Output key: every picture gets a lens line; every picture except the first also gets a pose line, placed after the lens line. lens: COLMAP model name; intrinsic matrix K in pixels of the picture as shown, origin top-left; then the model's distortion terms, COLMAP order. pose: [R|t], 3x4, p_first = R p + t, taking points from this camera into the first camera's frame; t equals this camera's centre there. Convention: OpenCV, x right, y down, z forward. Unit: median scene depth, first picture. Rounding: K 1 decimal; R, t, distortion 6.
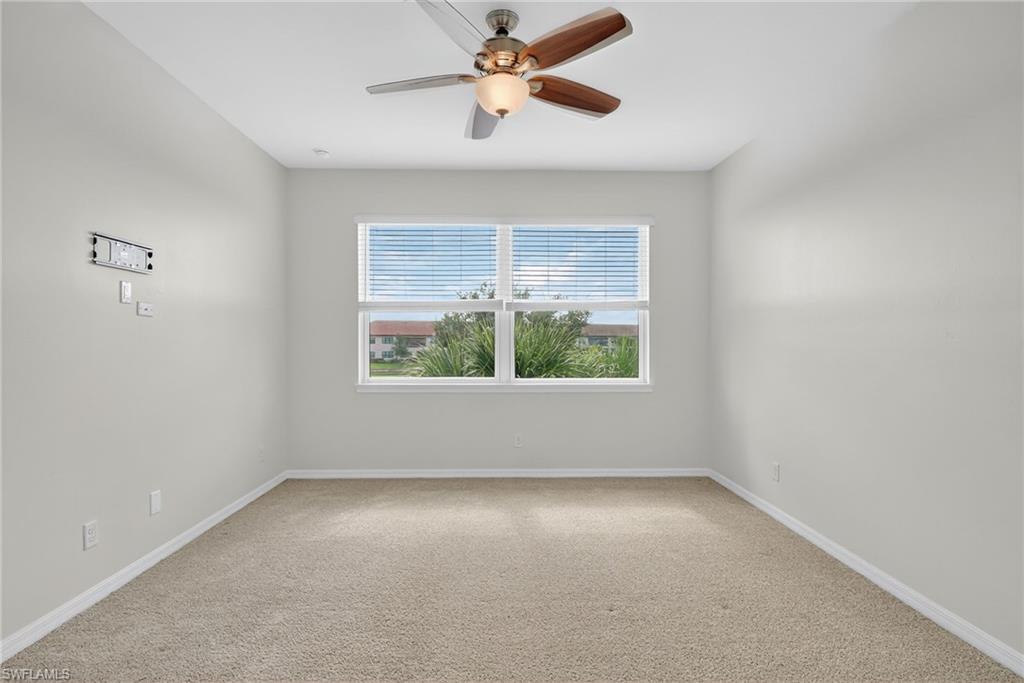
lens RADIAL K [[493.1, 0, 504.1], [0, 493.1, 337.9], [0, 0, 1]] dist [-0.008826, -0.006448]
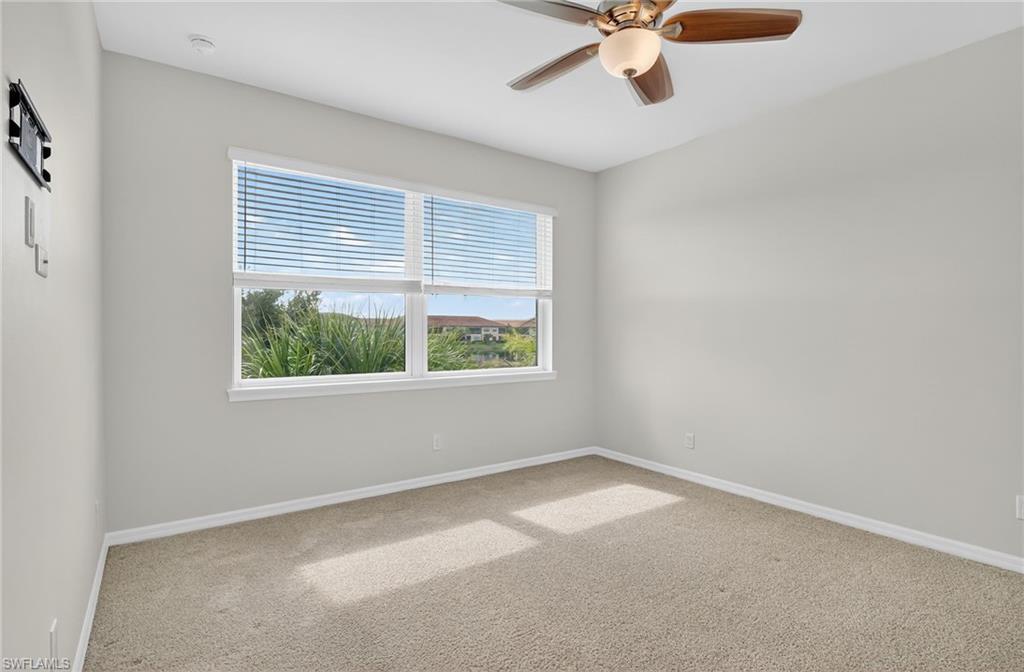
lens RADIAL K [[506.9, 0, 519.3], [0, 506.9, 337.3], [0, 0, 1]] dist [-0.001153, -0.000824]
pose [[0.831435, -0.005639, 0.555593, -0.351257], [-0.005896, 0.999803, 0.018971, 0.003260], [-0.555590, -0.019048, 0.831238, 0.174530]]
